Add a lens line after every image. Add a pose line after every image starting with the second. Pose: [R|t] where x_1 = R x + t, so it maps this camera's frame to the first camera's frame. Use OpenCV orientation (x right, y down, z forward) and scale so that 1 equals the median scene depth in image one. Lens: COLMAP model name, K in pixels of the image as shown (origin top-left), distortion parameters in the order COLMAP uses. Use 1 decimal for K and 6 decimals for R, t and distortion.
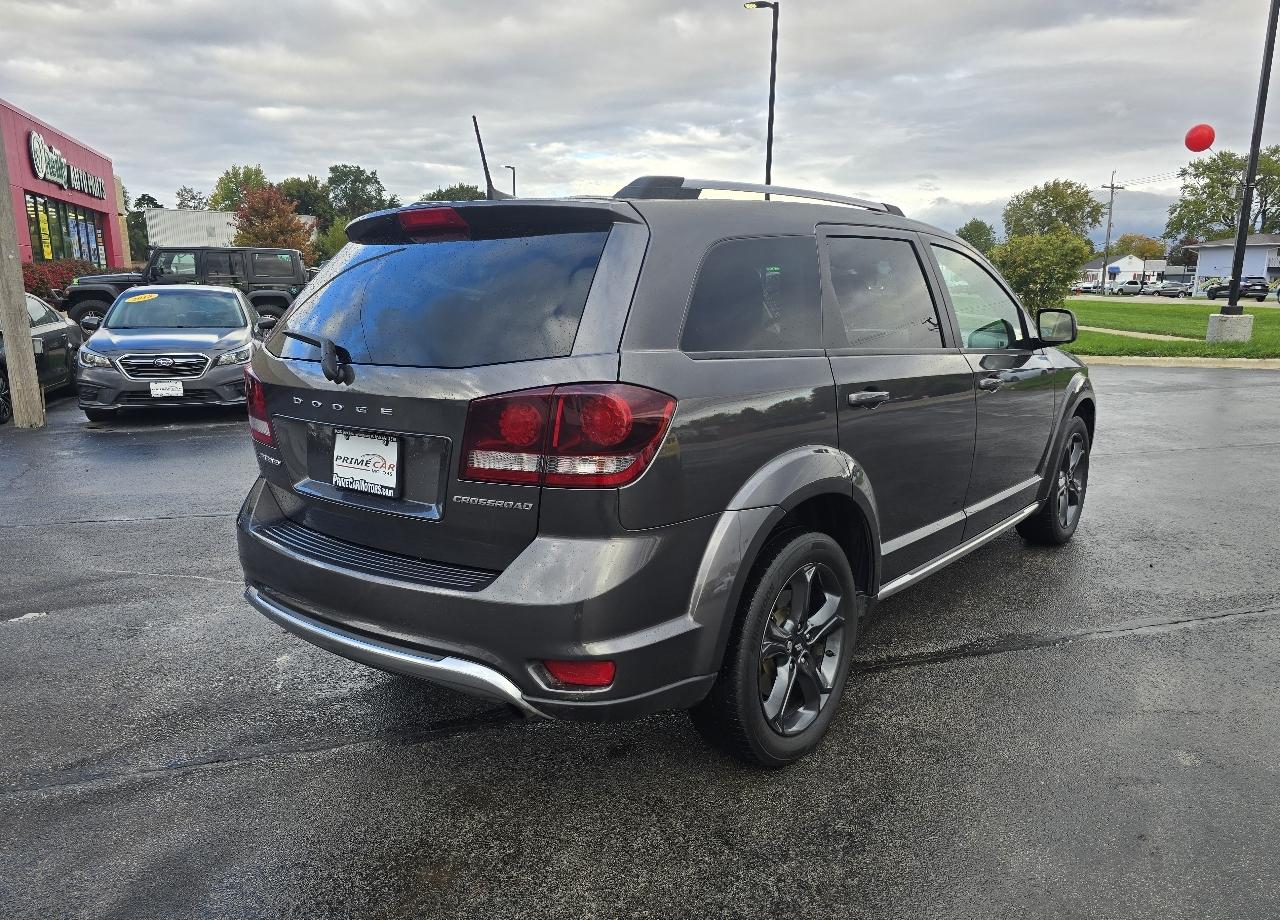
lens RADIAL K [[986.8, 0, 724.8], [0, 986.8, 492.1], [0, 0, 1]] dist [0.077528, -0.081124]
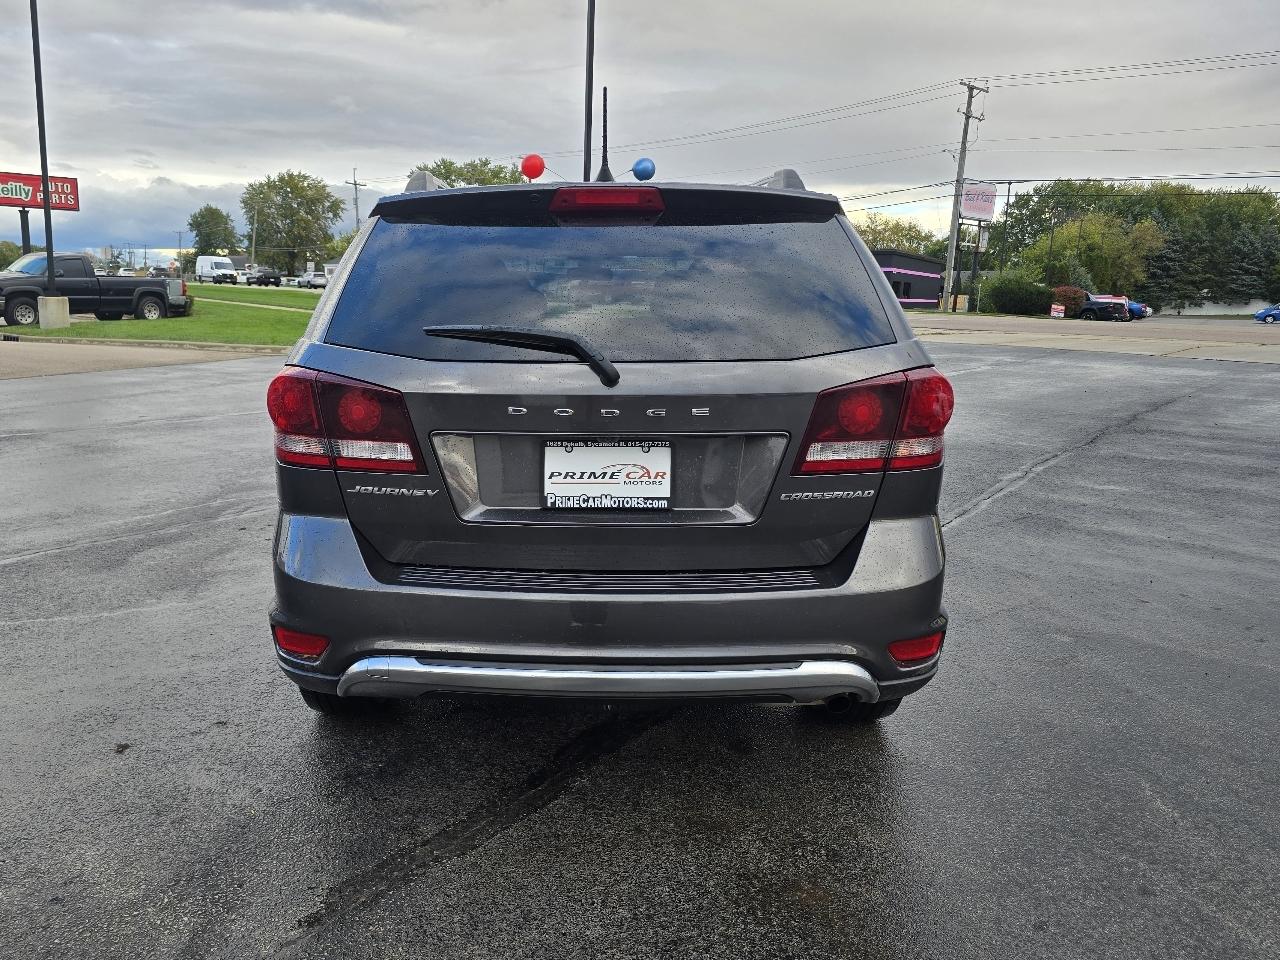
lens RADIAL K [[1049.3, 0, 570.2], [0, 1049.3, 485.9], [0, 0, 1]] dist [0.094384, -0.107626]
pose [[0.789112, -0.103512, 0.605464, -0.126652], [0.110731, 0.993522, 0.025538, -0.006338], [-0.604186, 0.046891, 0.795463, 0.038678]]
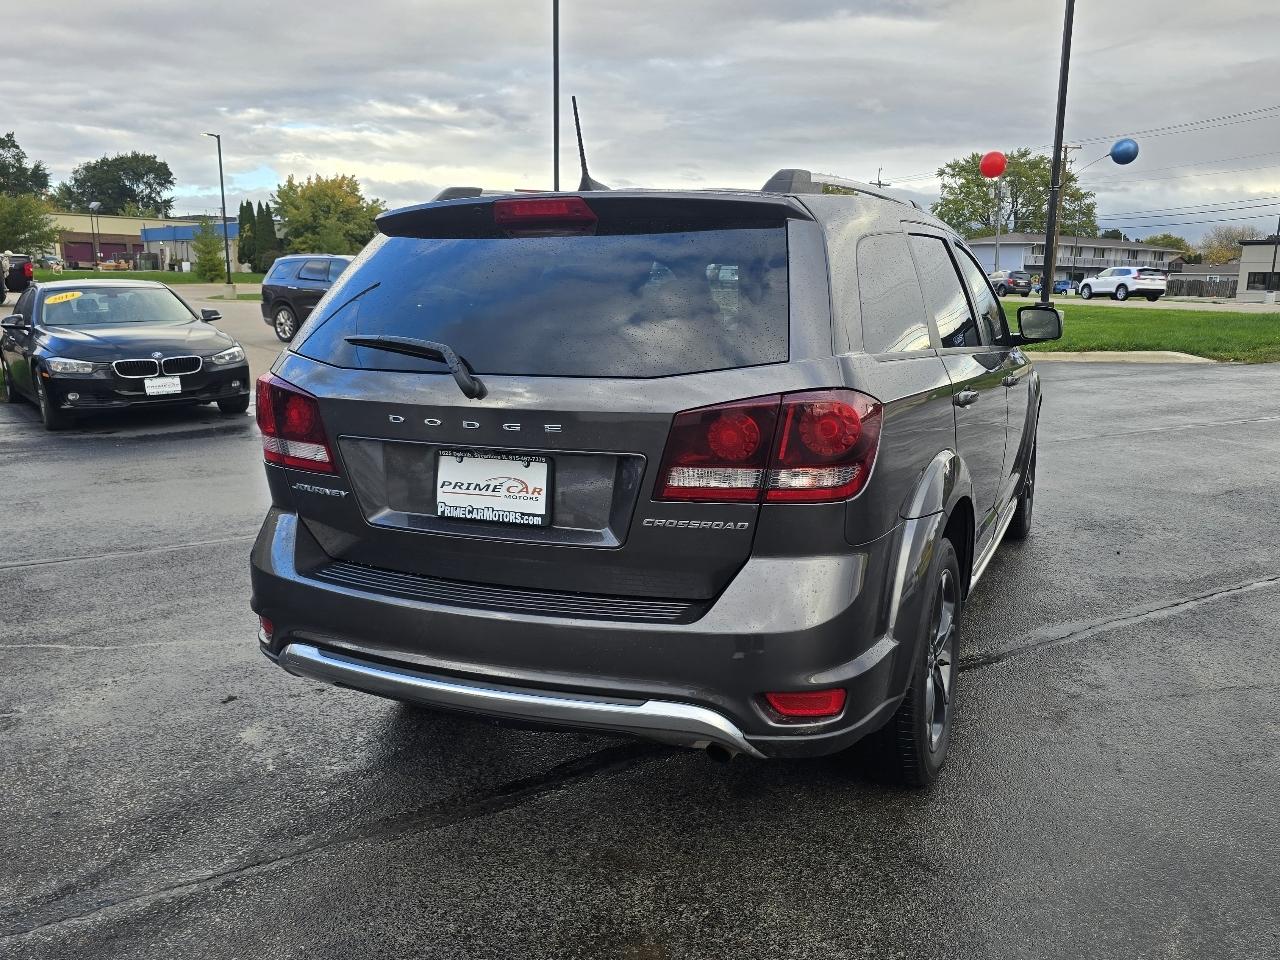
lens RADIAL K [[1064.2, 0, 737.2], [0, 1064.2, 477.6], [0, 0, 1]] dist [0.078077, -0.073632]
pose [[0.961869, -0.045156, 0.269758, -0.054441], [0.050597, 0.998631, -0.013247, -0.002034], [-0.268791, 0.026390, 0.962837, 0.006281]]
